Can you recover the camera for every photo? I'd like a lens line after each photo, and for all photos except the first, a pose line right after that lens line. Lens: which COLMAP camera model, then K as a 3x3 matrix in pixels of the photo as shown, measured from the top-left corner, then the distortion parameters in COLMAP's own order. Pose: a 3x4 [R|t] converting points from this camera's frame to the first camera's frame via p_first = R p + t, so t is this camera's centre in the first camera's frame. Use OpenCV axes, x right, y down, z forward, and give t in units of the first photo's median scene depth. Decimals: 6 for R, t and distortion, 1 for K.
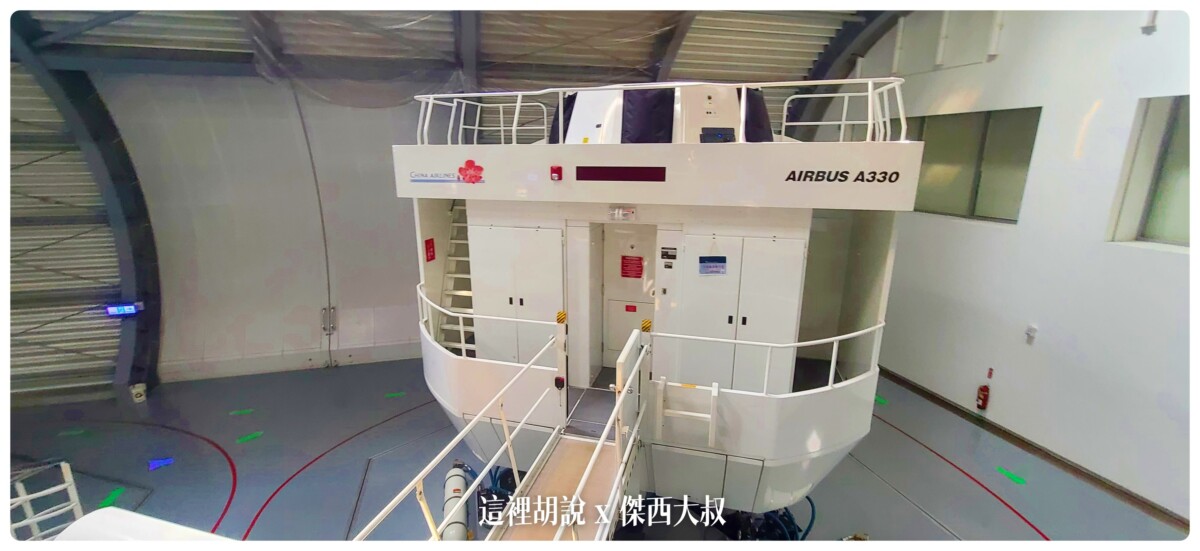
lens RADIAL K [[483.7, 0, 585.0], [0, 483.7, 274.0], [0, 0, 1]] dist [-0.003405, -0.000220]
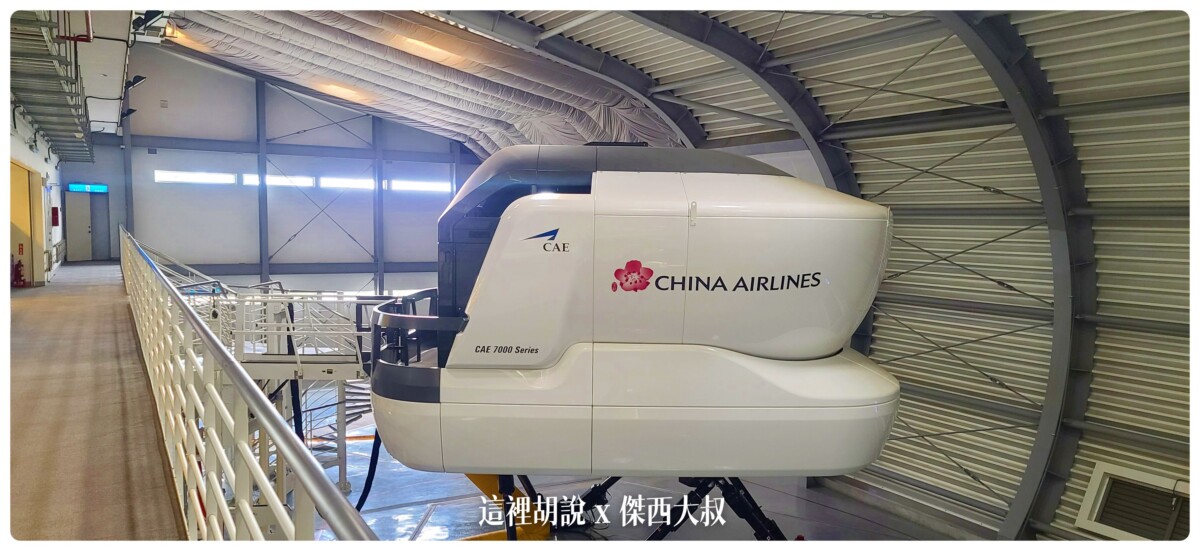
lens RADIAL K [[789.6, 0, 599.0], [0, 789.6, 281.7], [0, 0, 1]] dist [-0.011547, -0.003360]
pose [[0.292507, 0.080938, -0.952832, -0.466682], [-0.250605, 0.968075, 0.005300, 0.028206], [0.922842, 0.237235, 0.303452, -0.130597]]
